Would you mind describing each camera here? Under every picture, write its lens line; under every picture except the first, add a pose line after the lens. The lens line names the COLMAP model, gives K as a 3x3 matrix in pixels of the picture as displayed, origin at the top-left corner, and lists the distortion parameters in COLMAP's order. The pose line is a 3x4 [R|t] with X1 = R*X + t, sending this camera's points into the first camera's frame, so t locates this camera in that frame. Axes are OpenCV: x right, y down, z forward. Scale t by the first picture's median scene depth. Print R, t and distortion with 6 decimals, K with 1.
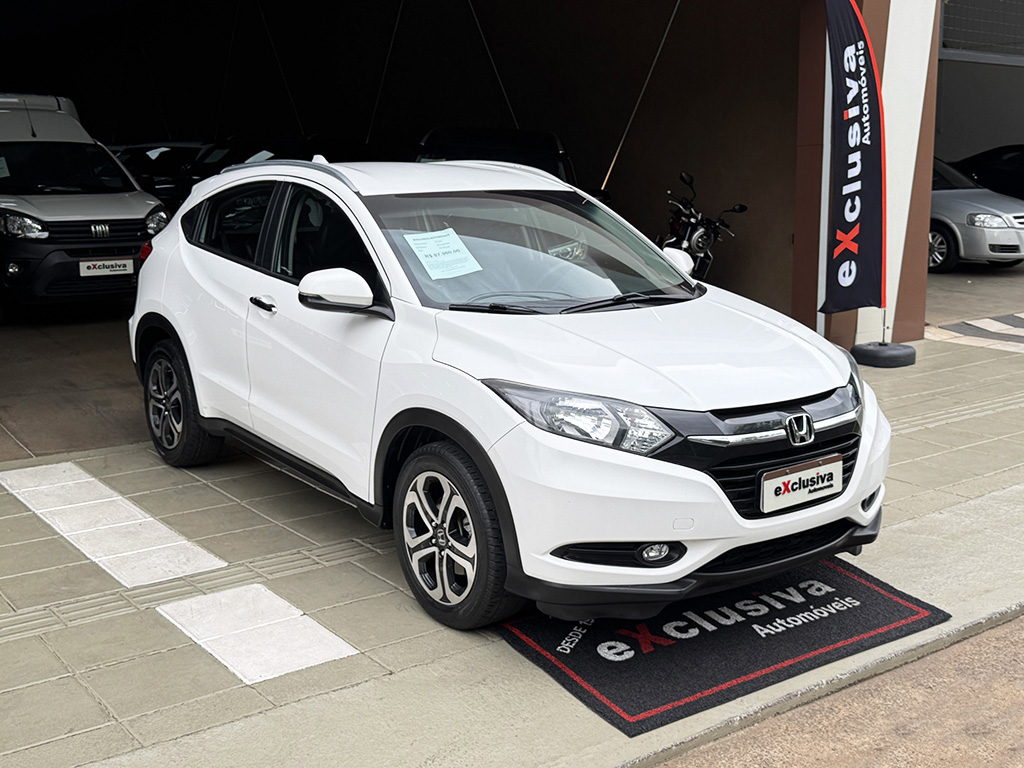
lens RADIAL K [[1157.1, 0, 499.8], [0, 1157.1, 419.7], [0, 0, 1]] dist [0.074508, 0.000000]
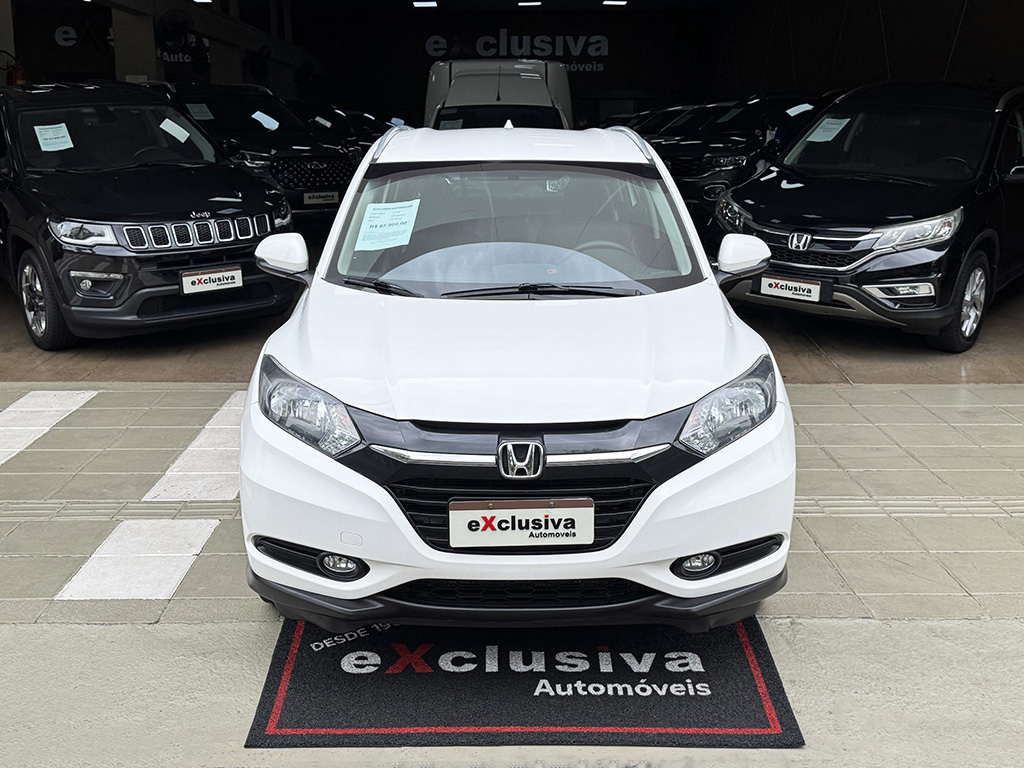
lens RADIAL K [[1157.1, 0, 502.9], [0, 1157.1, 392.0], [0, 0, 1]] dist [0.074508, 0.000000]
pose [[0.817390, 0.140221, -0.558760, 0.713040], [-0.131920, 0.989712, 0.055387, -0.085635], [0.560777, 0.028438, 0.827478, 0.296174]]
